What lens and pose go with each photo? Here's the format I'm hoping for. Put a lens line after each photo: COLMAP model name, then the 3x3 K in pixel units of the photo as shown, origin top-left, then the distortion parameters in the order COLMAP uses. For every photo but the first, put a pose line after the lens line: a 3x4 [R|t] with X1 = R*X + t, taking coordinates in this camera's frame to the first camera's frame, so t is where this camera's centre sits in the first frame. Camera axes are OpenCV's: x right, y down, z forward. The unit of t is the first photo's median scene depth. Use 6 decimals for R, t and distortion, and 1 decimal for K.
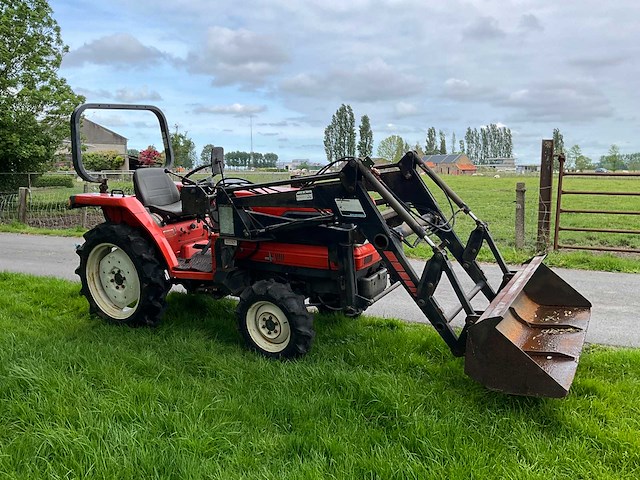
lens RADIAL K [[533.6, 0, 313.9], [0, 533.6, 239.7], [0, 0, 1]] dist [0.120761, -0.256419]
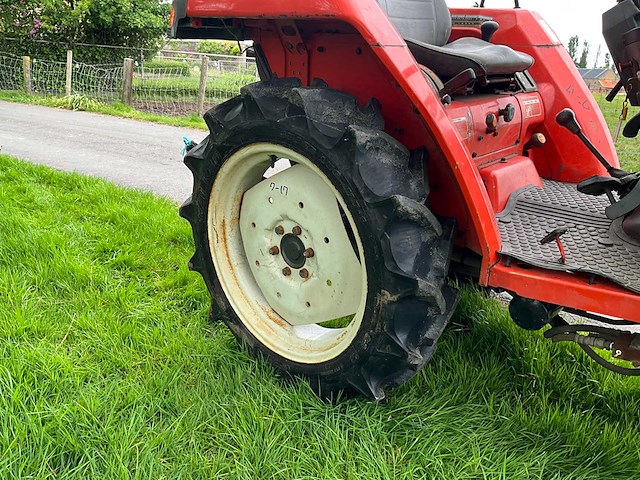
lens RADIAL K [[533.6, 0, 313.9], [0, 533.6, 239.7], [0, 0, 1]] dist [0.120761, -0.256419]
pose [[0.977963, 0.115440, -0.173957, -0.280377], [-0.084571, 0.980848, 0.175455, 0.003363], [0.190880, -0.156877, 0.968997, 0.646483]]
